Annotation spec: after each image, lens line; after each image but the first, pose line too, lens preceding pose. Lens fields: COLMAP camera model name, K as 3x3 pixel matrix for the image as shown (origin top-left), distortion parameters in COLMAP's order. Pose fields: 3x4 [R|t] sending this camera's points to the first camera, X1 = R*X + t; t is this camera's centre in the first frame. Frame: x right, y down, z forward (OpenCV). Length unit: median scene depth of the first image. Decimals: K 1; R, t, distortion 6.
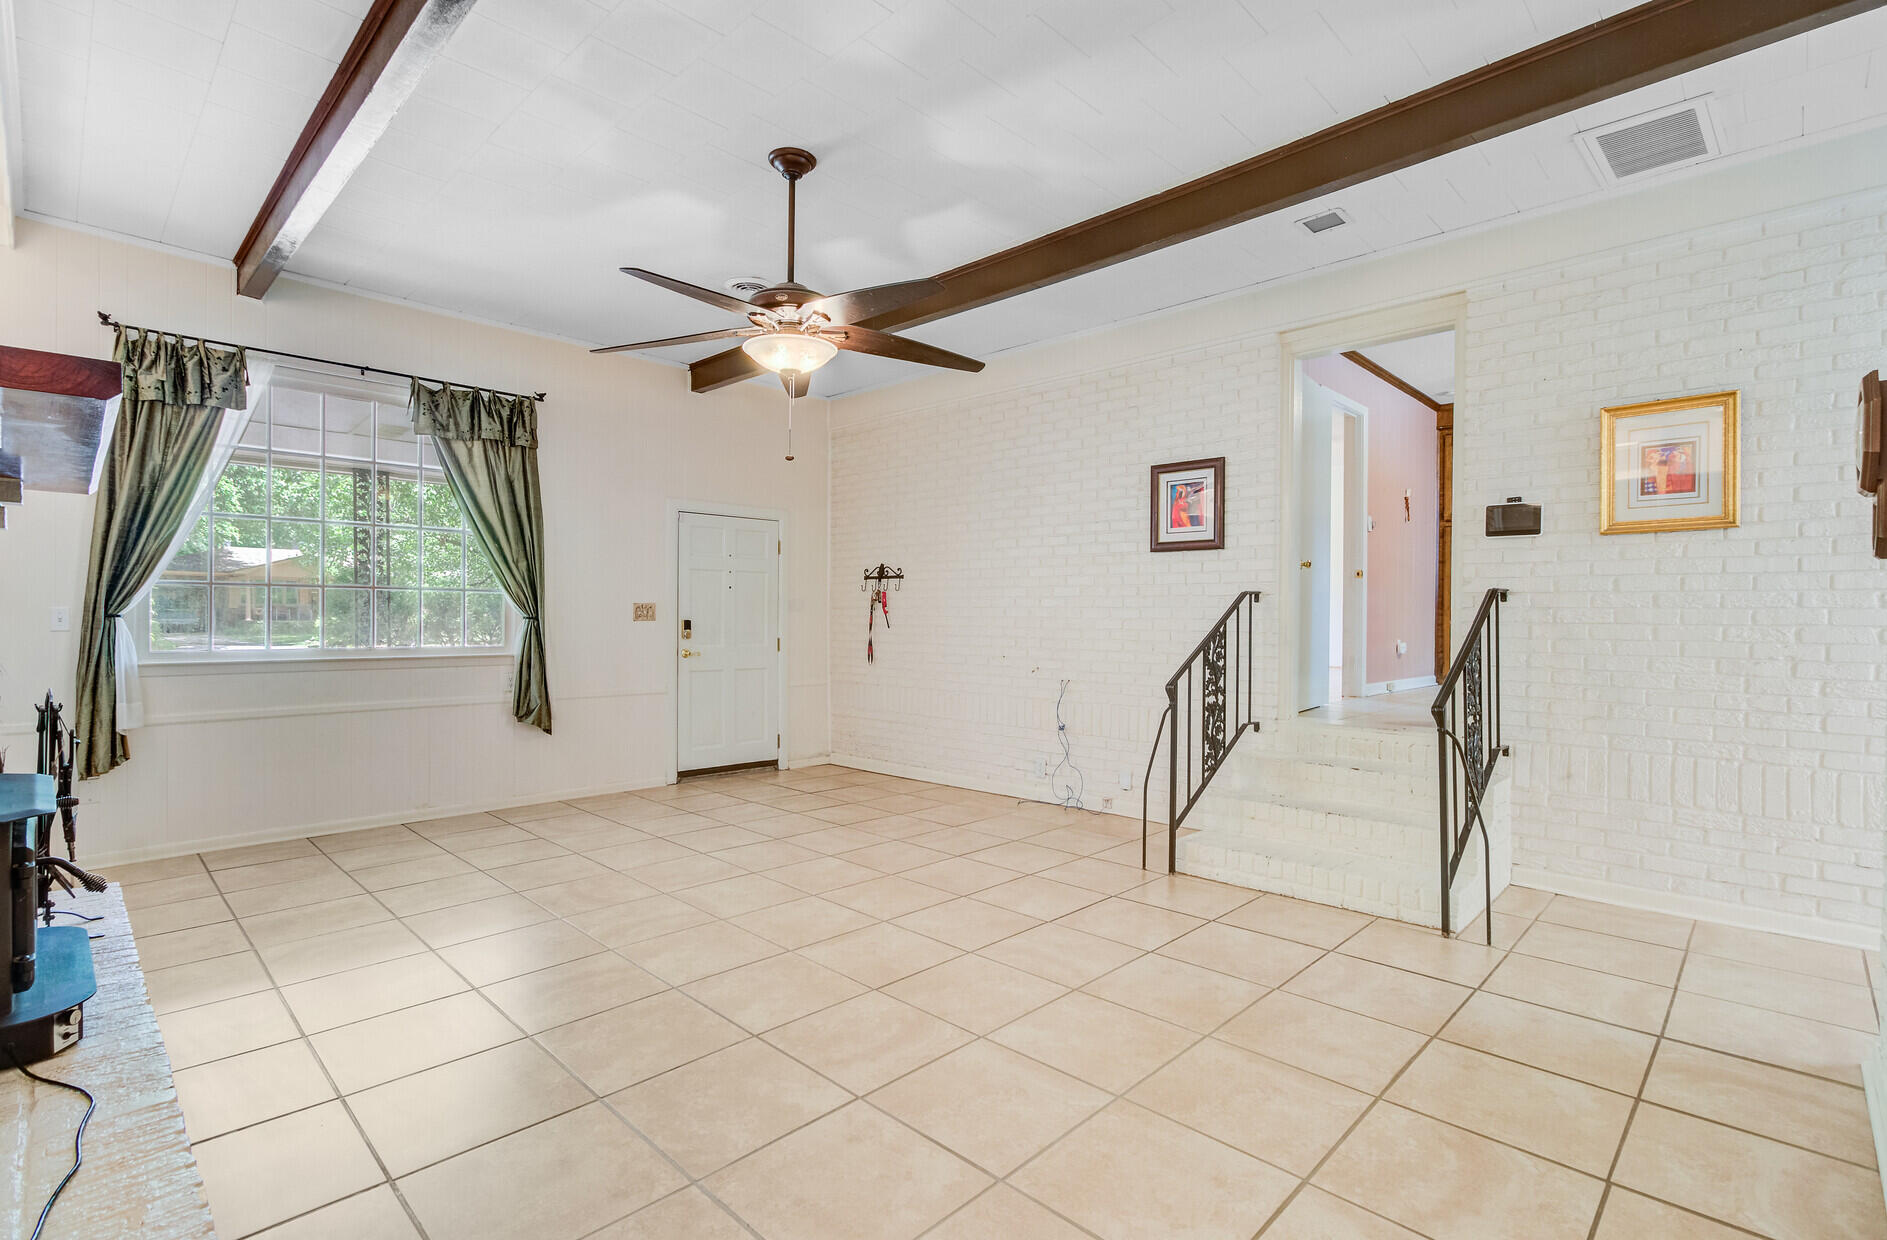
lens RADIAL K [[872.7, 0, 928.5], [0, 872.7, 614.4], [0, 0, 1]] dist [-0.000160, 0.001166]
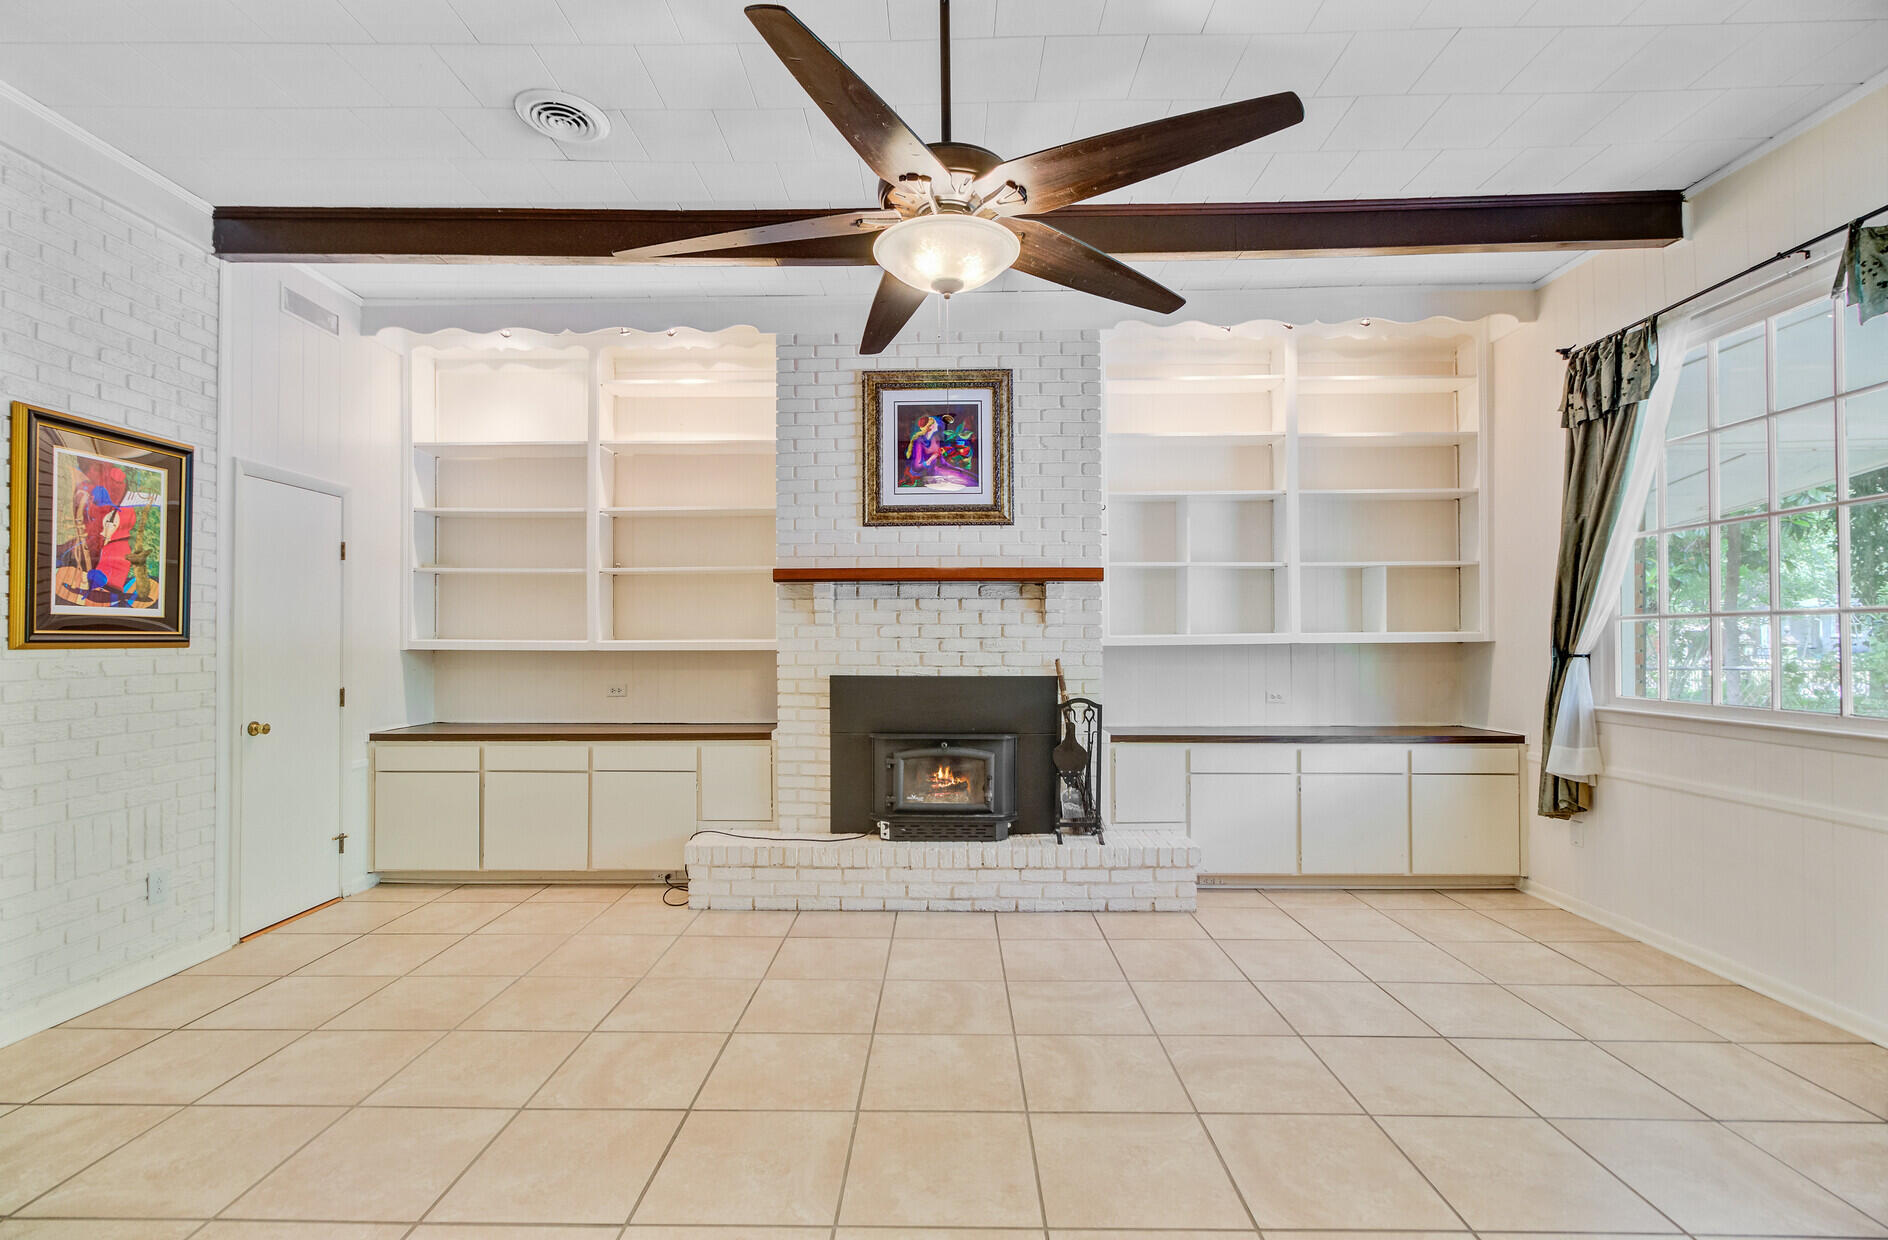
lens RADIAL K [[873.1, 0, 933.5], [0, 873.1, 630.4], [0, 0, 1]] dist [-0.000160, 0.001166]
pose [[-0.717625, -0.007564, -0.696388, 0.346345], [0.000247, 0.999938, -0.011115, -0.021583], [0.696429, -0.008148, -0.717579, 1.703096]]
